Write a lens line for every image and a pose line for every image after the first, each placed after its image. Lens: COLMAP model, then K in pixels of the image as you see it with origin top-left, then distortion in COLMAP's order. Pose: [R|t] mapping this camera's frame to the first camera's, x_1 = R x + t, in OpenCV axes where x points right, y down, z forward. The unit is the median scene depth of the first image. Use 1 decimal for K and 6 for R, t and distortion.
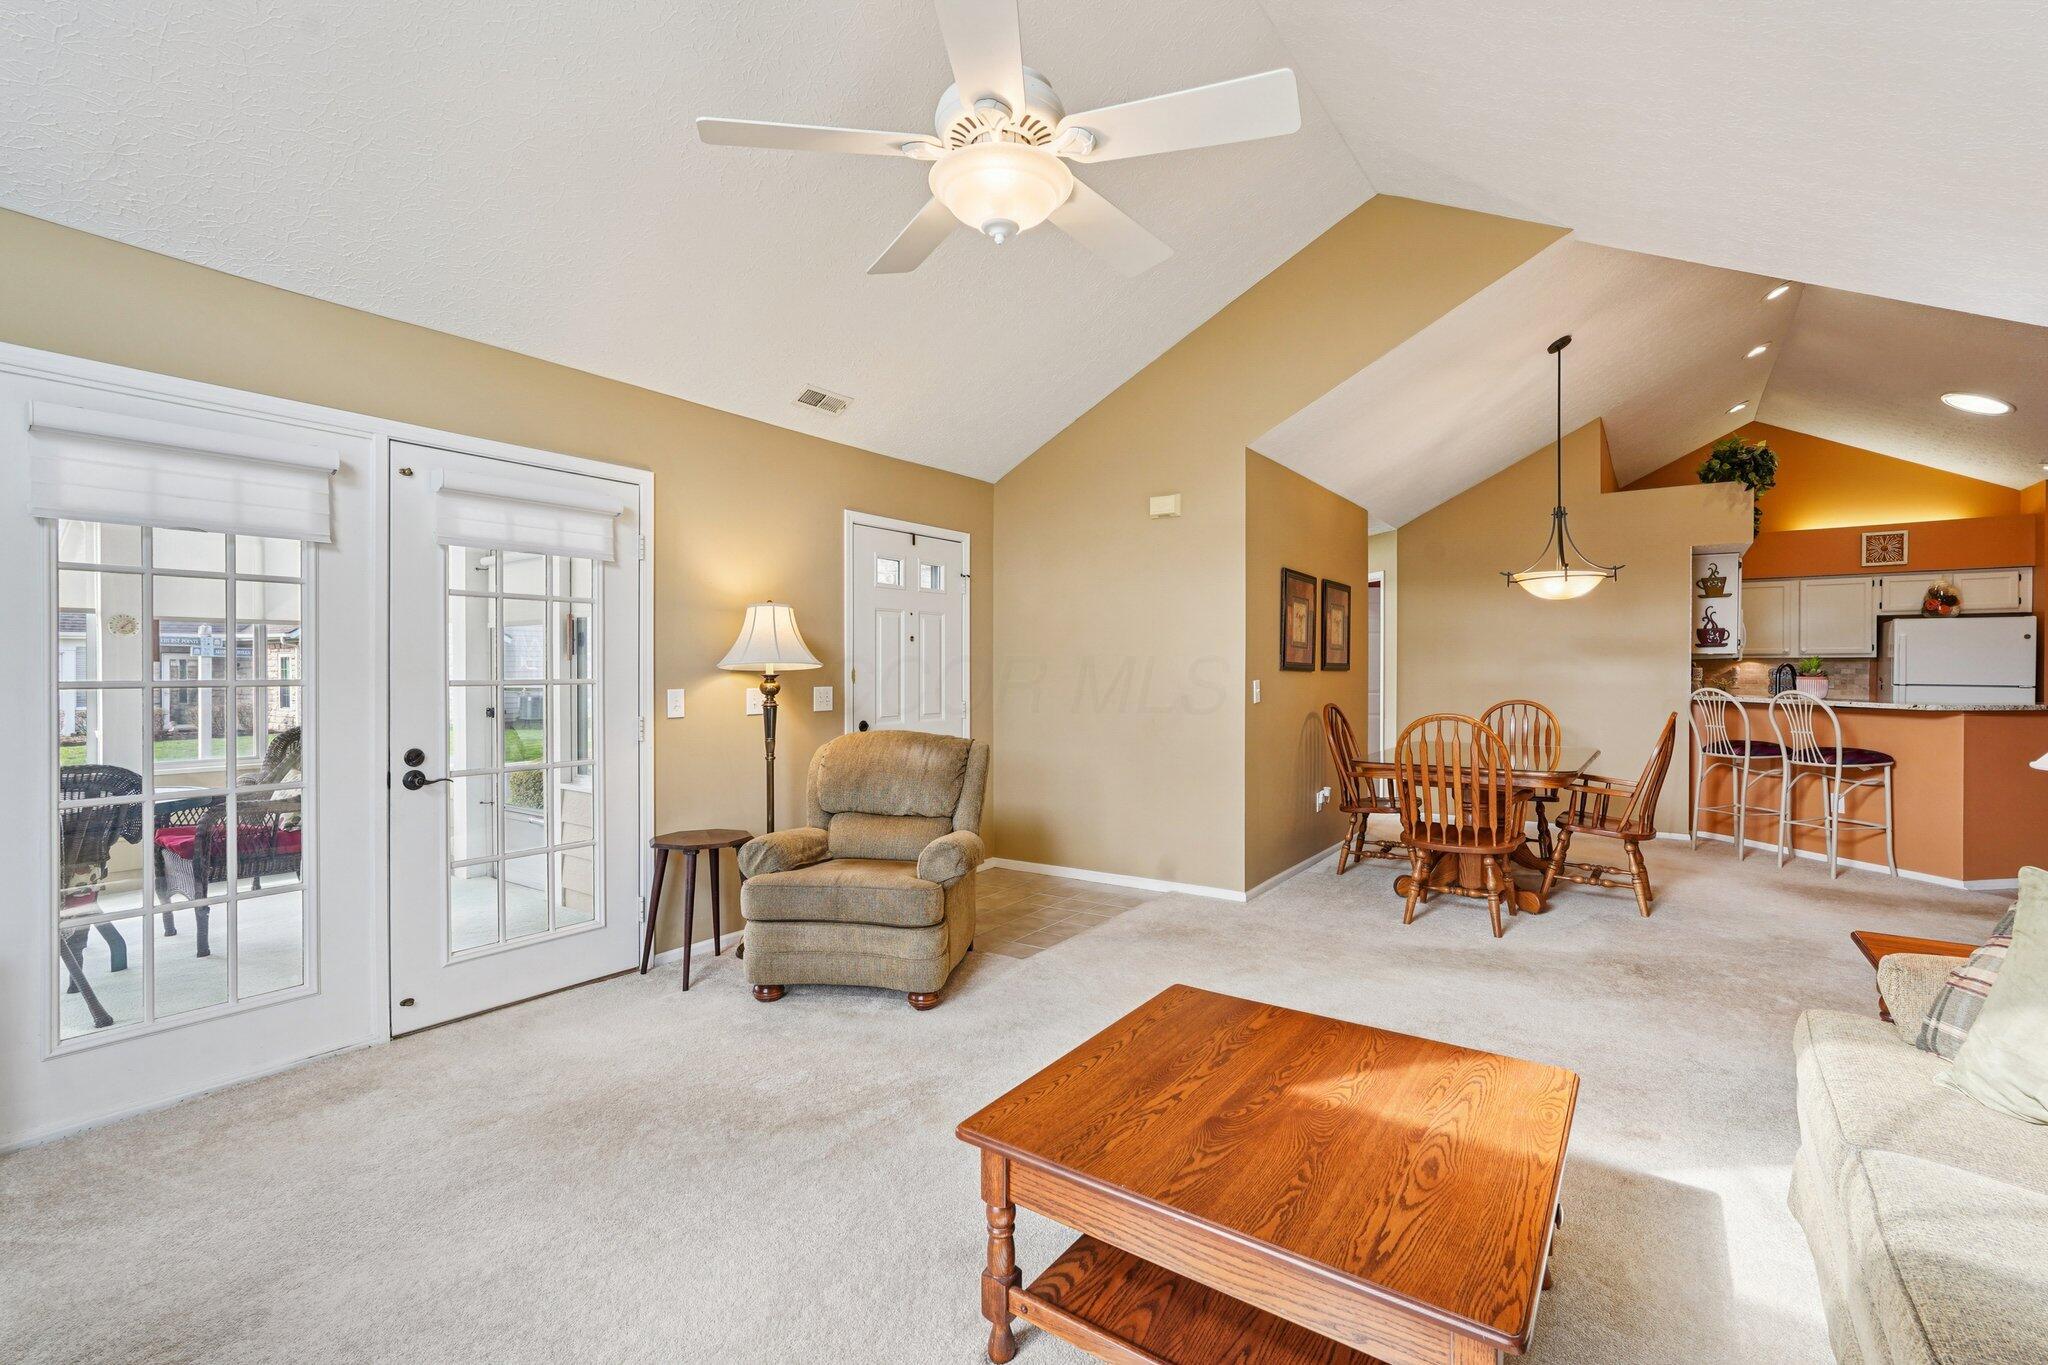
lens RADIAL K [[908.0, 0, 1061.2], [0, 908.0, 673.8], [0, 0, 1]] dist [-0.001356, 0.013104]
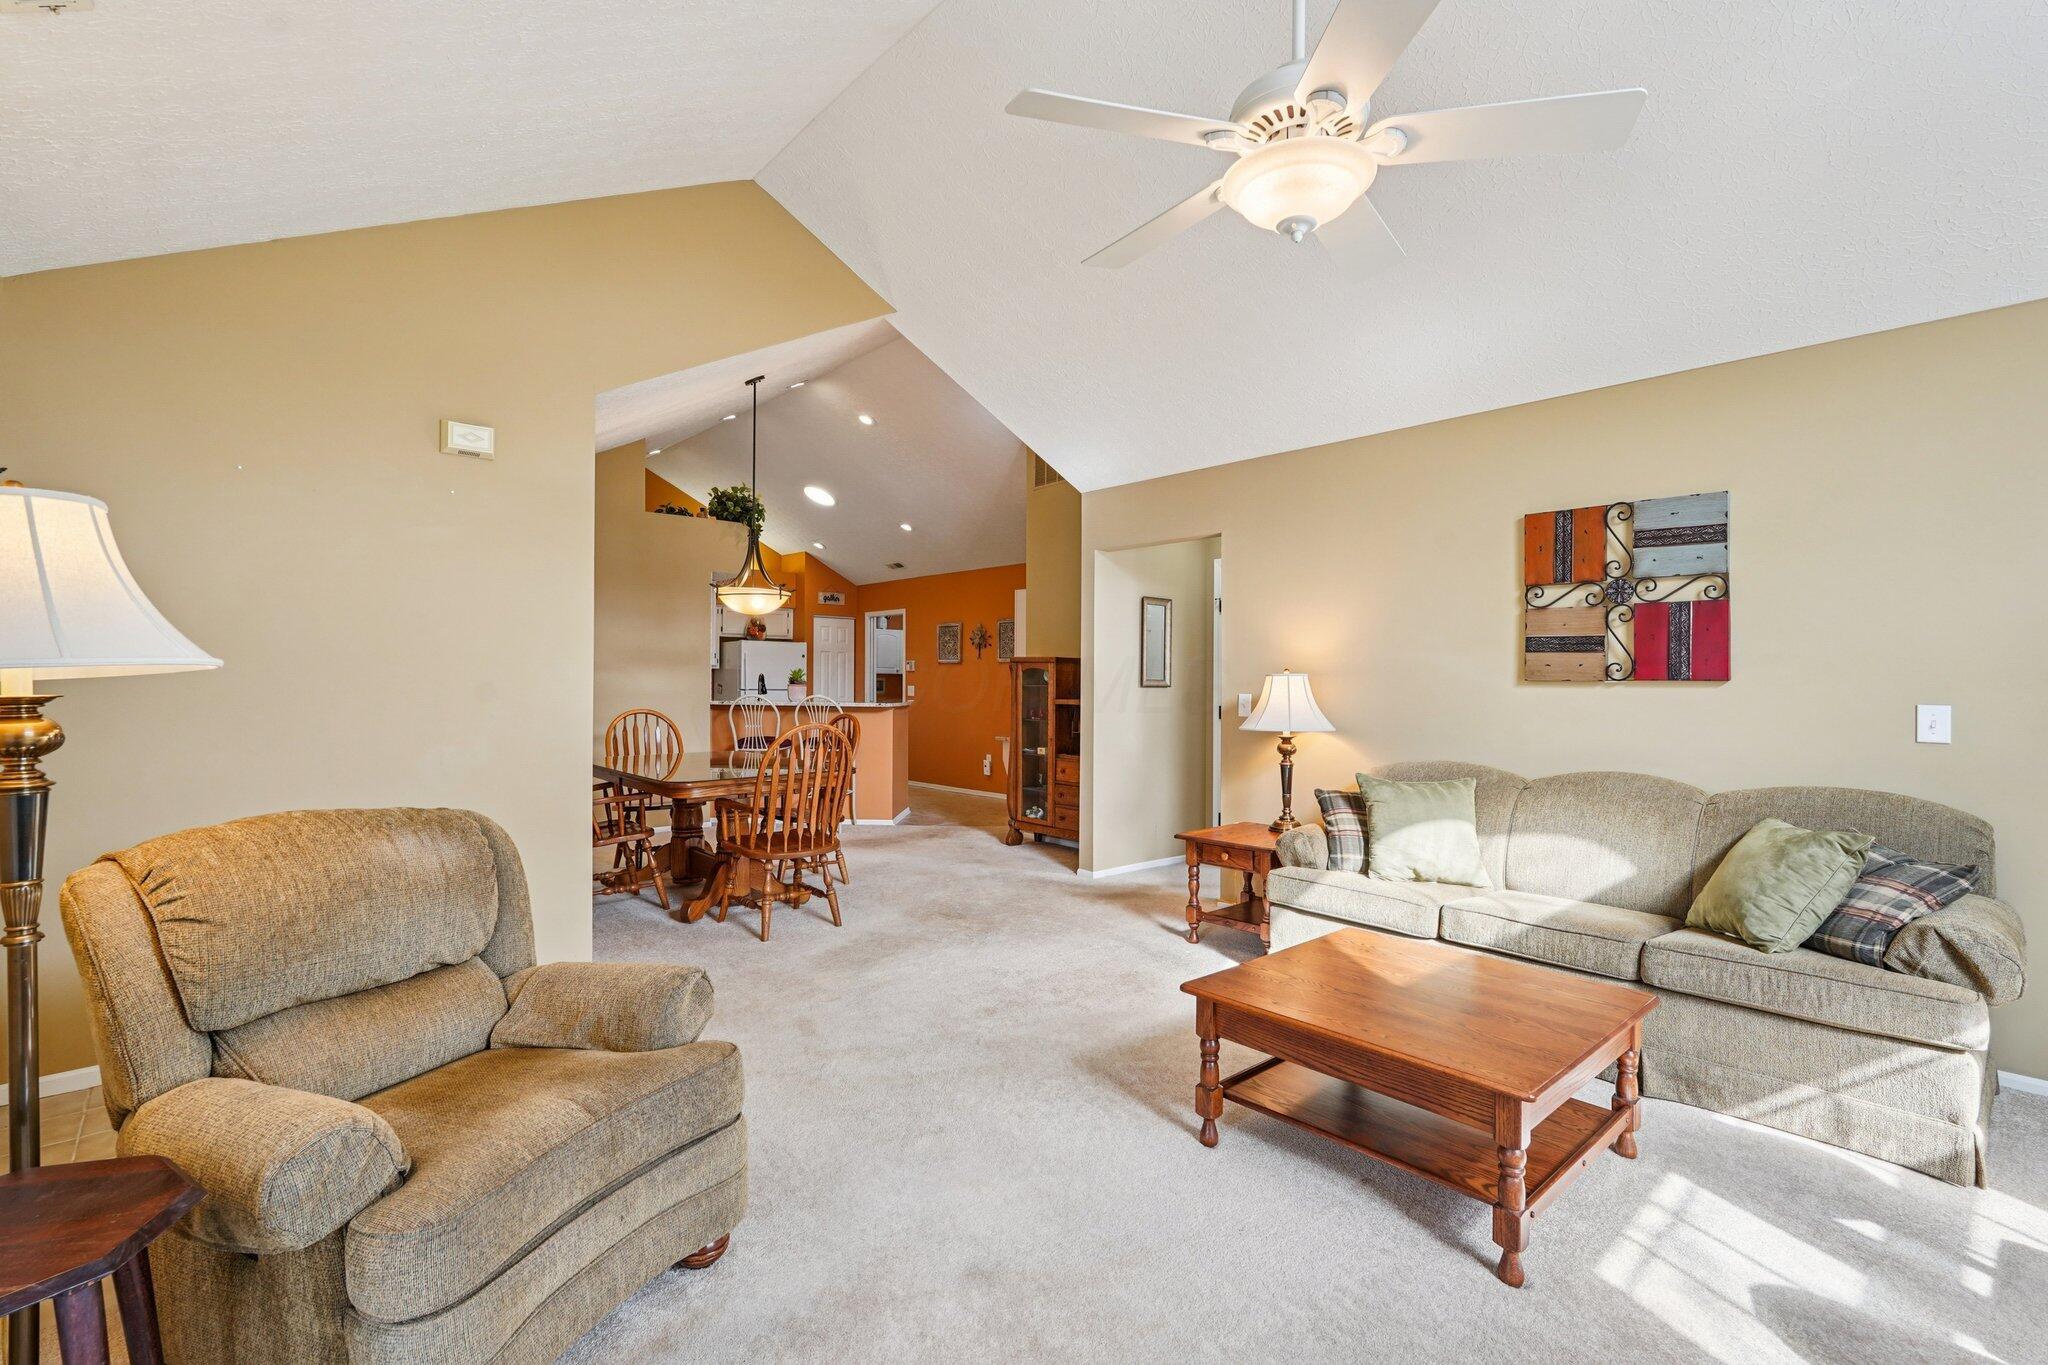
lens RADIAL K [[922.1, 0, 1019.6], [0, 922.1, 683.6], [0, 0, 1]] dist [0.000946, 0.000525]
pose [[0.258424, -0.005430, 0.966016, -0.314160], [0.000423, 0.999985, 0.005508, -0.004120], [-0.966031, -0.001015, 0.258423, 0.299292]]
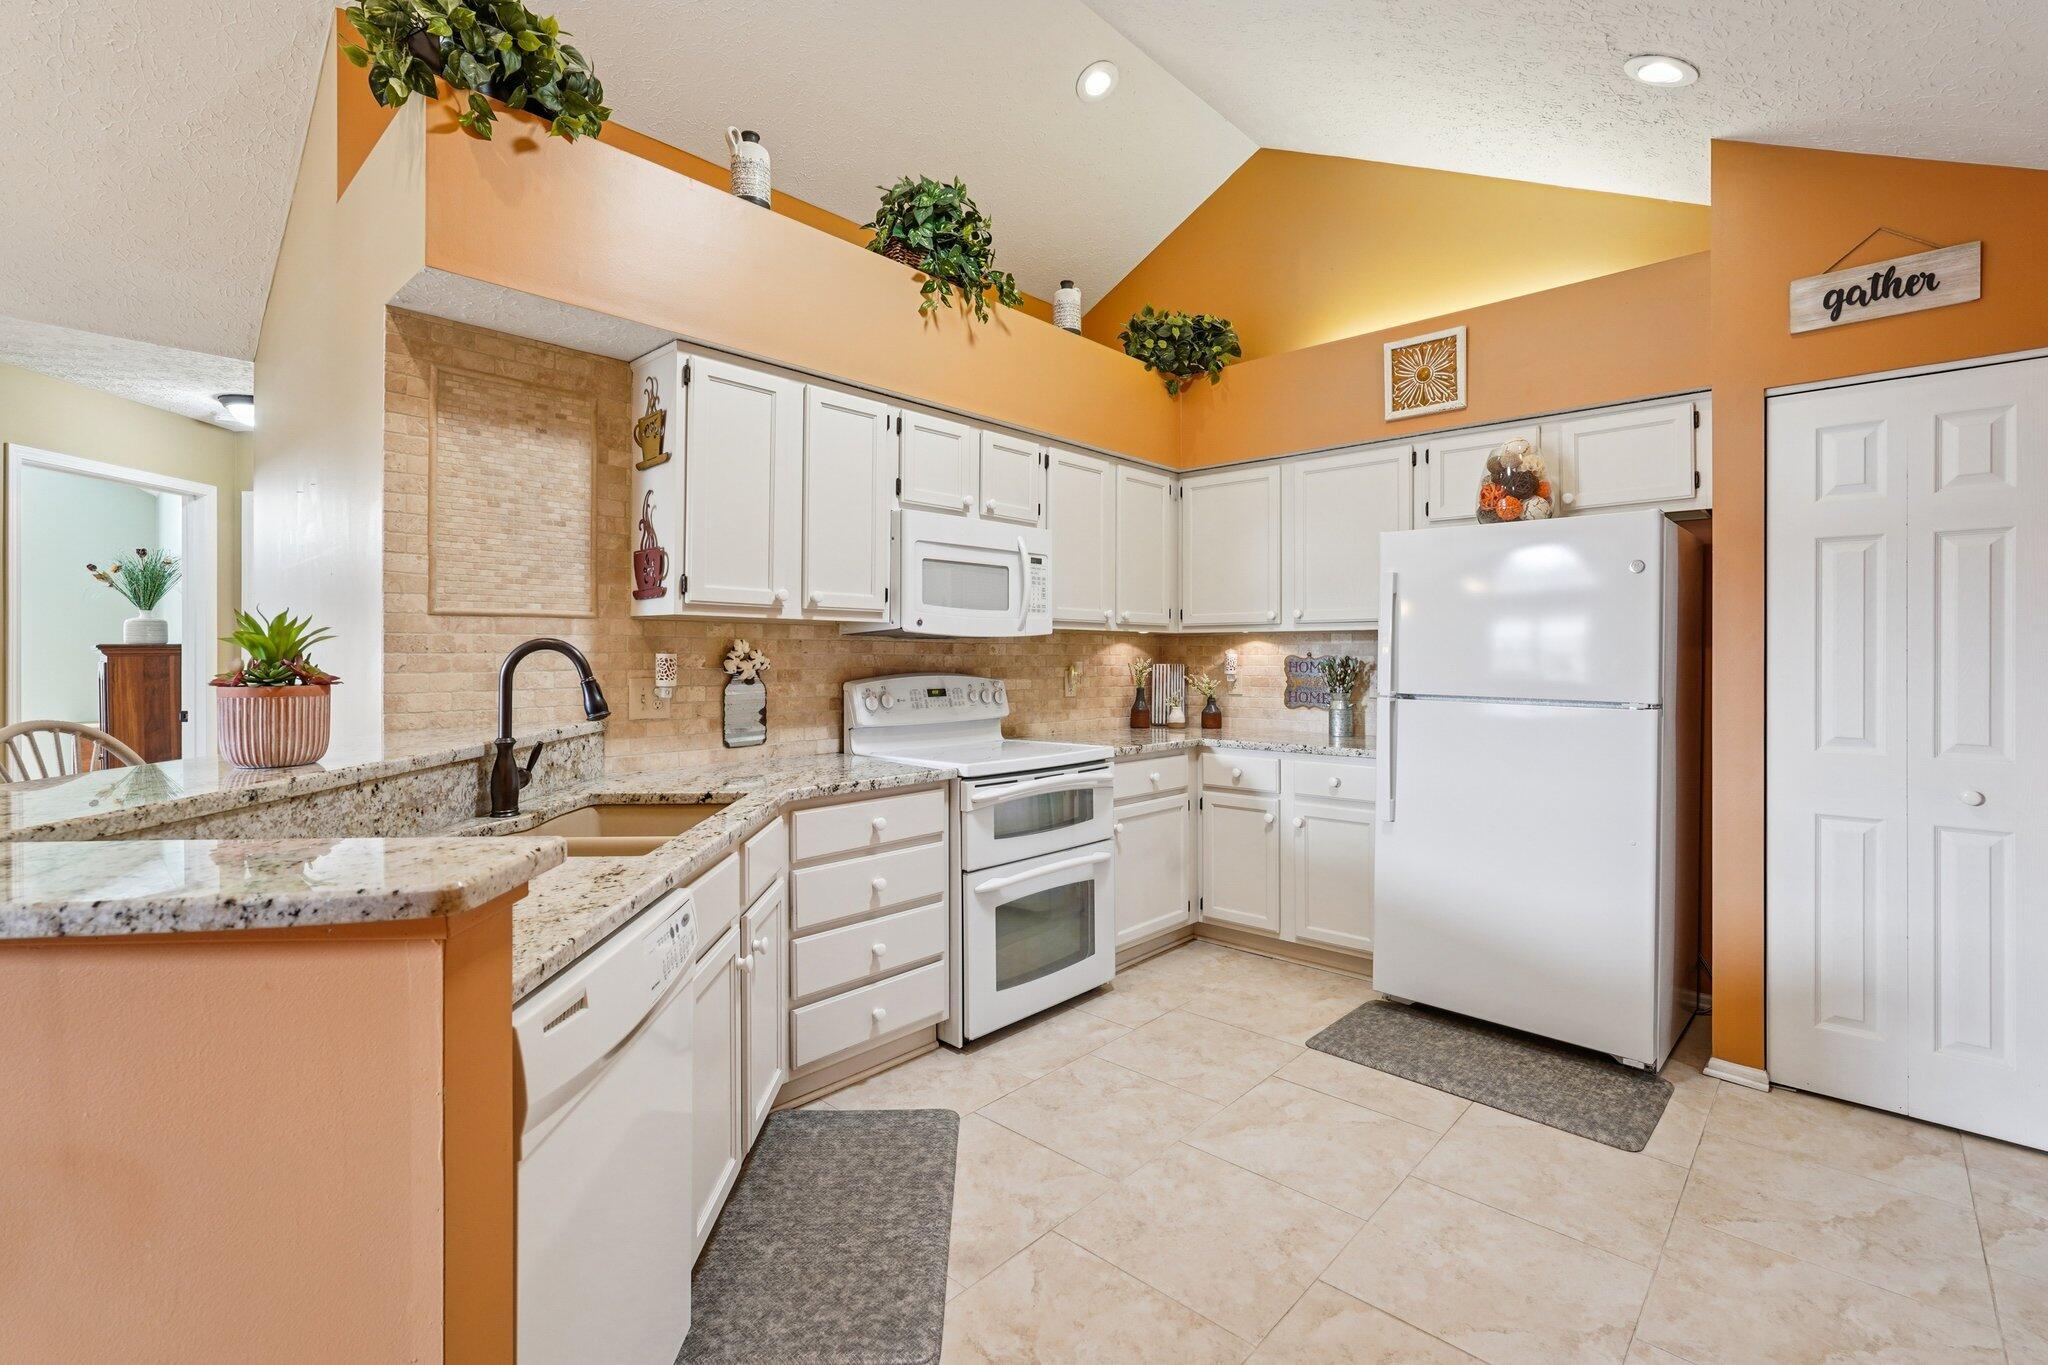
lens RADIAL K [[915.8, 0, 1021.5], [0, 915.8, 653.8], [0, 0, 1]] dist [-0.000773, 0.001108]
pose [[0.986888, -0.000669, -0.161405, 0.926422], [-0.000451, 0.999976, -0.006900, -0.003835], [0.161405, 0.006882, 0.986864, 0.648545]]
